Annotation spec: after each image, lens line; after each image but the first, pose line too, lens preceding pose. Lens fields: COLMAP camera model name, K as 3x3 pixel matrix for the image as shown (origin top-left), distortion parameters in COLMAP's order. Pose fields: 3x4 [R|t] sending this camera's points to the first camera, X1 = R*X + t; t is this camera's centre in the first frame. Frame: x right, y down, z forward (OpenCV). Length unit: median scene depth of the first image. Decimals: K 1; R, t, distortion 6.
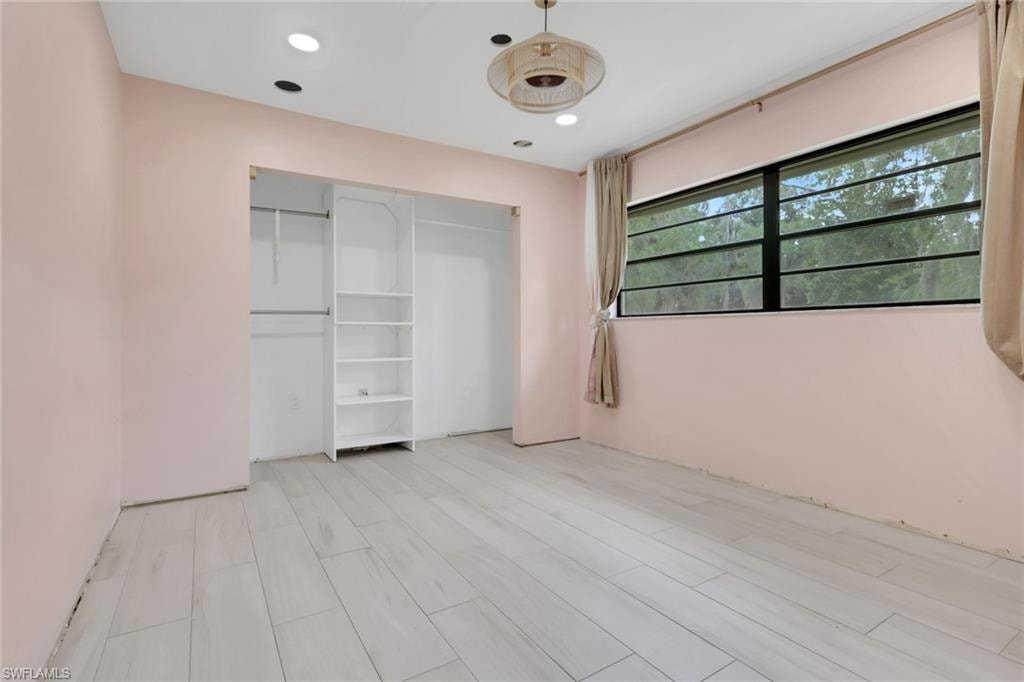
lens RADIAL K [[496.7, 0, 514.6], [0, 496.7, 335.3], [0, 0, 1]] dist [-0.002021, -0.001404]
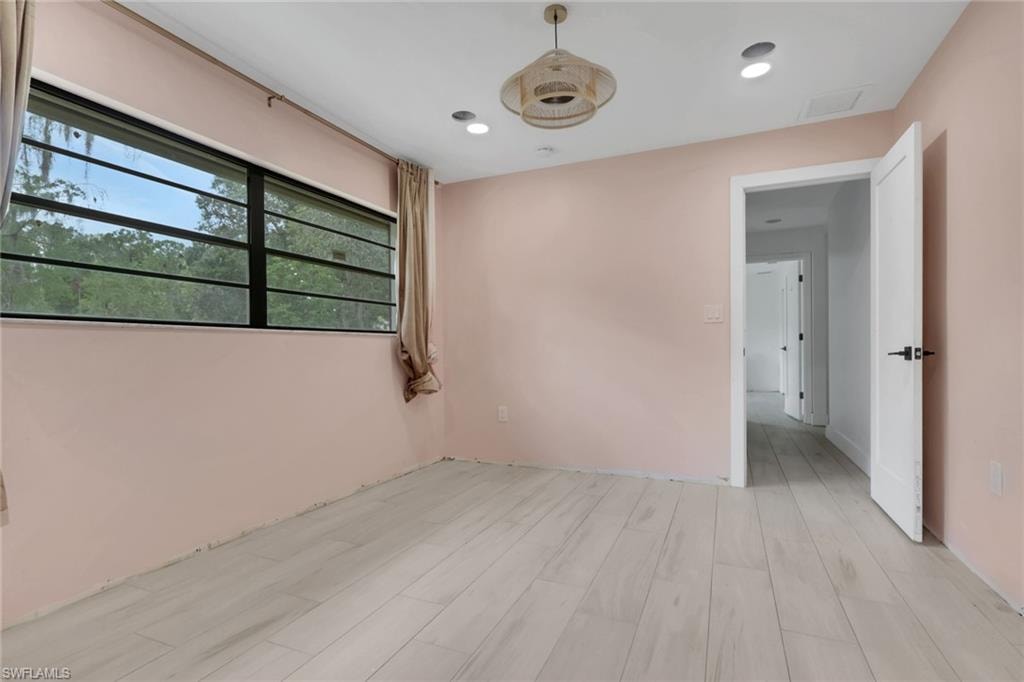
lens RADIAL K [[496.7, 0, 513.7], [0, 496.7, 348.9], [0, 0, 1]] dist [-0.002021, -0.001404]
pose [[-0.572020, 0.006193, 0.820216, -0.497311], [0.008257, 0.999964, -0.001792, -0.005629], [-0.820198, 0.005747, -0.572051, 1.154508]]
